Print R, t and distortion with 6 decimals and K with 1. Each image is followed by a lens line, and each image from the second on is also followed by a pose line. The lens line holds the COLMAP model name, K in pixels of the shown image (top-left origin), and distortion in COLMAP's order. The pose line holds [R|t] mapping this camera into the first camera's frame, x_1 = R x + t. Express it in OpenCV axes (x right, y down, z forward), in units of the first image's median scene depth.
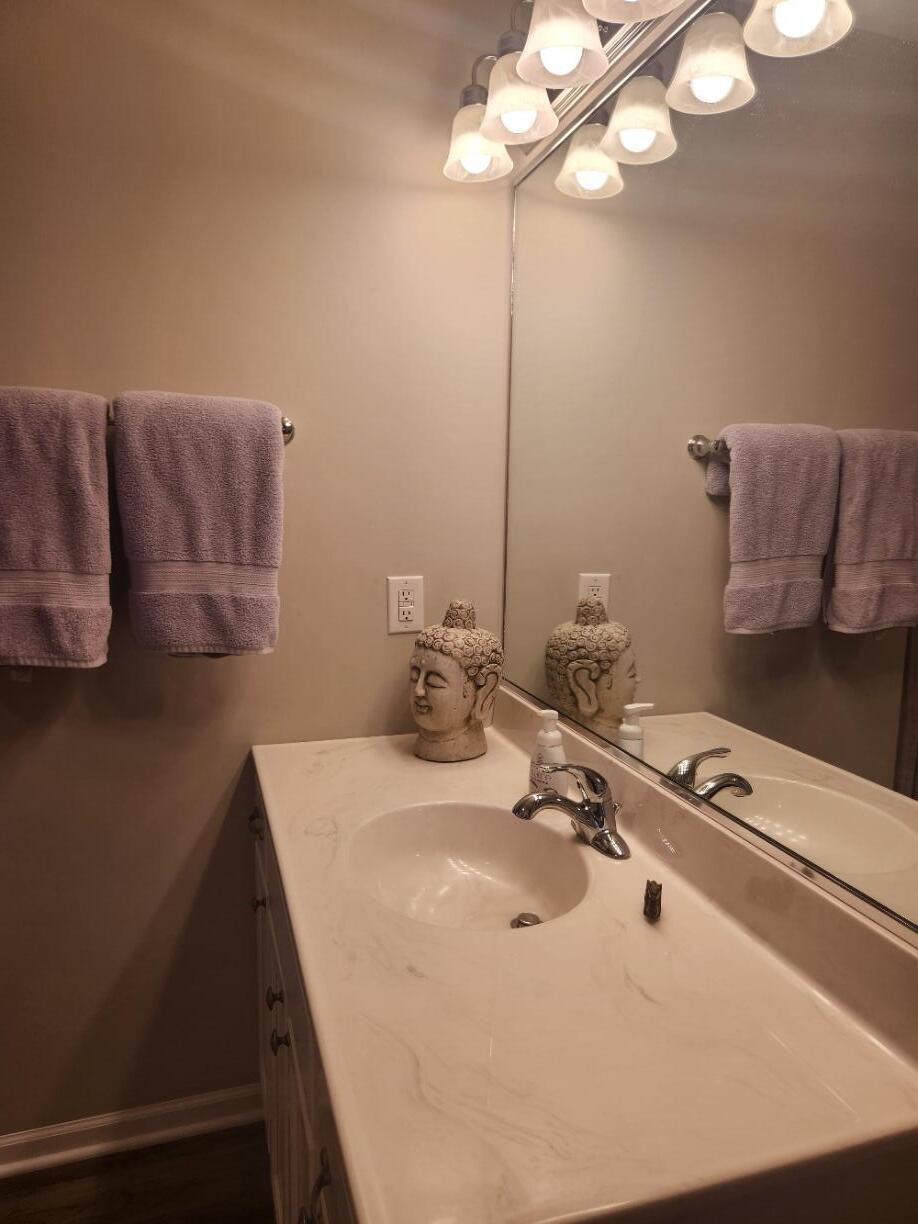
lens RADIAL K [[786.2, 0, 459.0], [0, 786.2, 612.0], [0, 0, 1]] dist [0.004287, 0.000606]
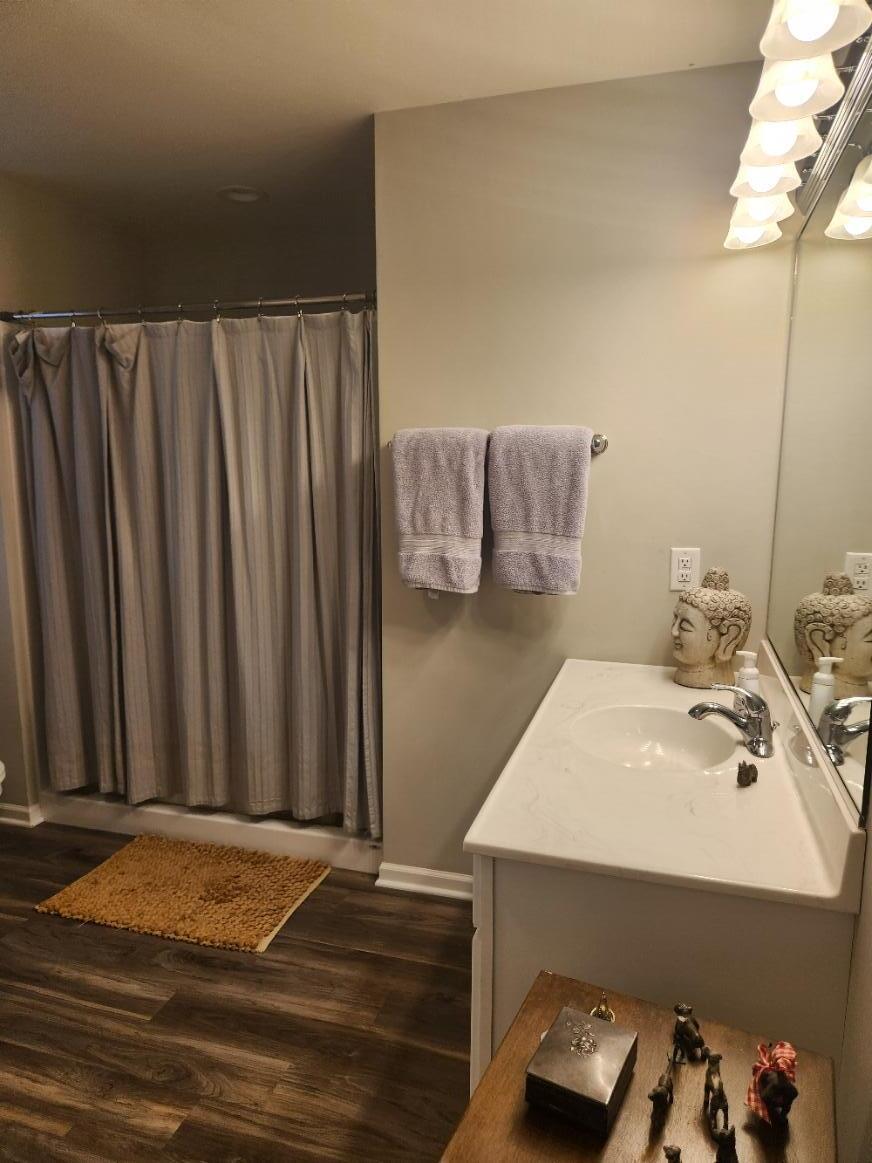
lens RADIAL K [[782.1, 0, 438.2], [0, 782.1, 599.5], [0, 0, 1]] dist [0.031716, -0.000471]
pose [[0.798823, 0.079787, -0.596251, 0.436662], [-0.070392, 0.996754, 0.039073, 0.020056], [0.597433, 0.010759, 0.801846, -0.342438]]
